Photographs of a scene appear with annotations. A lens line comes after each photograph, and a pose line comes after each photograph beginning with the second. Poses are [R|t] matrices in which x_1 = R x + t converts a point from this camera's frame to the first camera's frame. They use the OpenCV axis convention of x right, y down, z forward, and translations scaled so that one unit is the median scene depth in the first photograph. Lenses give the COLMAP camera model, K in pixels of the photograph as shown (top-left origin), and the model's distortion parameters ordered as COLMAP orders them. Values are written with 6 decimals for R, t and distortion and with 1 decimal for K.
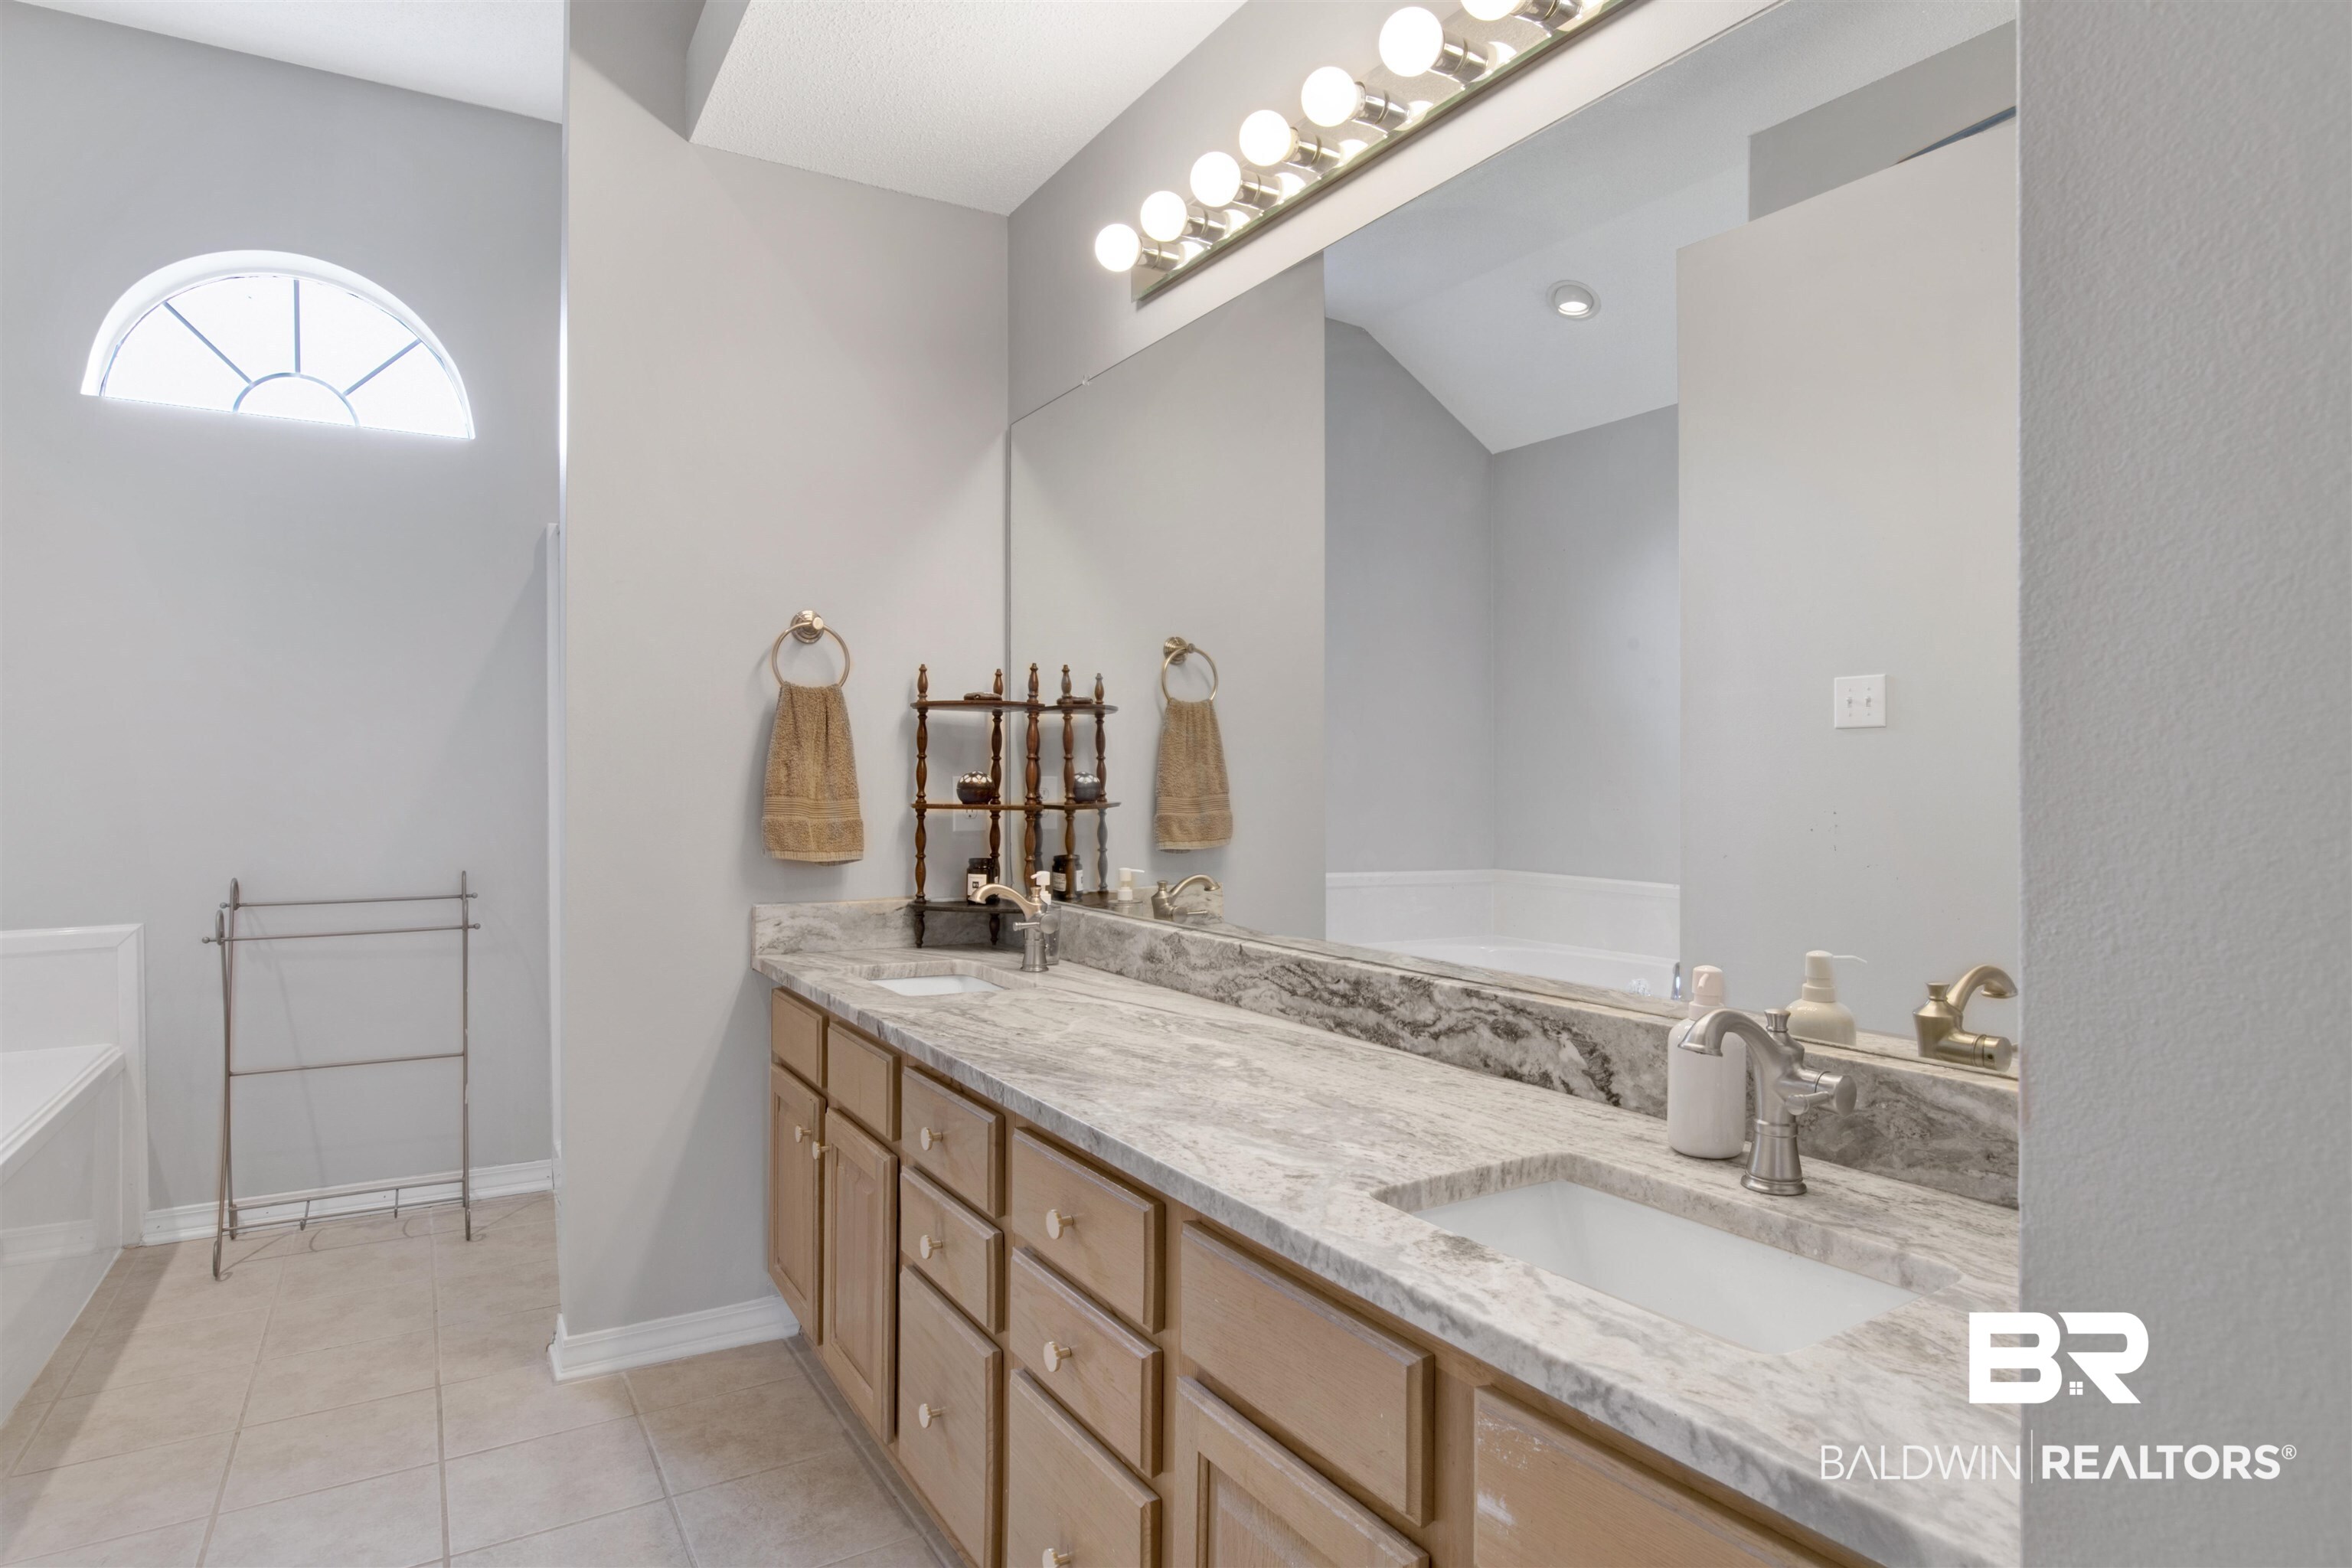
lens RADIAL K [[1258.0, 0, 1177.7], [0, 1258.0, 773.8], [0, 0, 1]] dist [-0.054321, 0.033551]
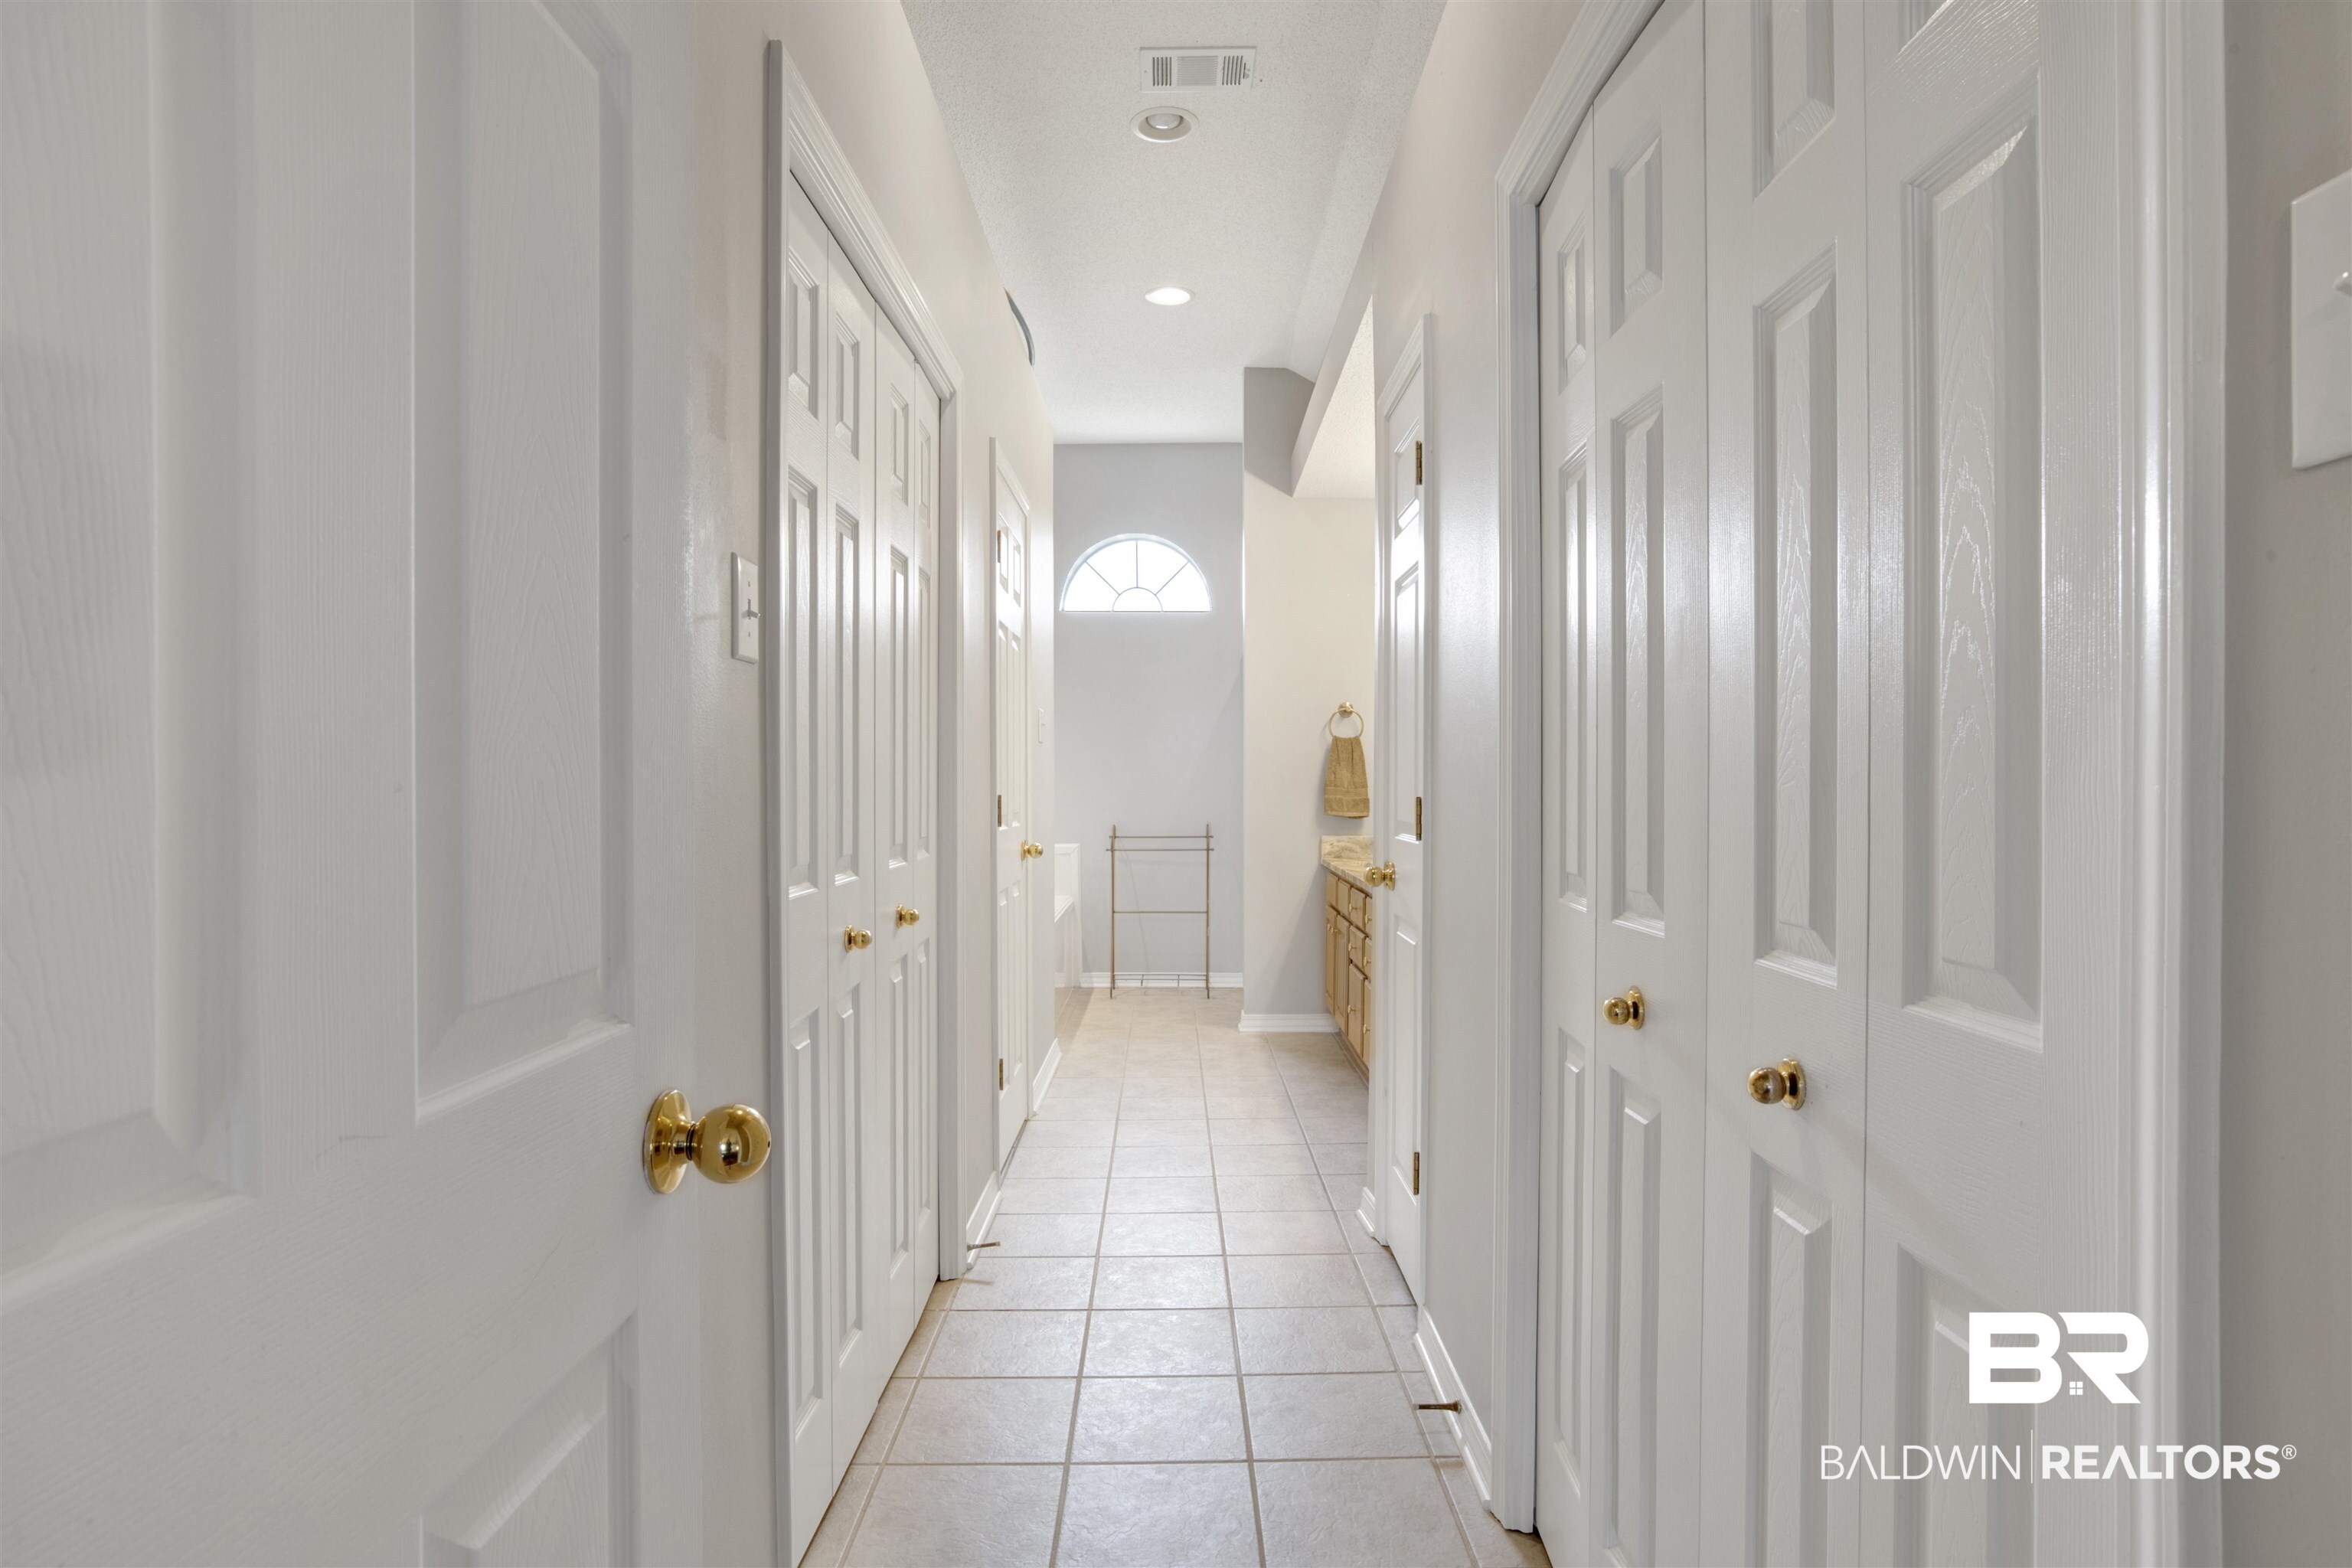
lens RADIAL K [[1264.2, 0, 1182.5], [0, 1264.2, 766.9], [0, 0, 1]] dist [-0.074899, 0.029943]
pose [[0.854168, -0.001701, -0.519994, 0.523154], [0.000367, 0.999996, -0.002667, -0.010090], [0.519997, 0.002087, 0.854165, -0.888276]]
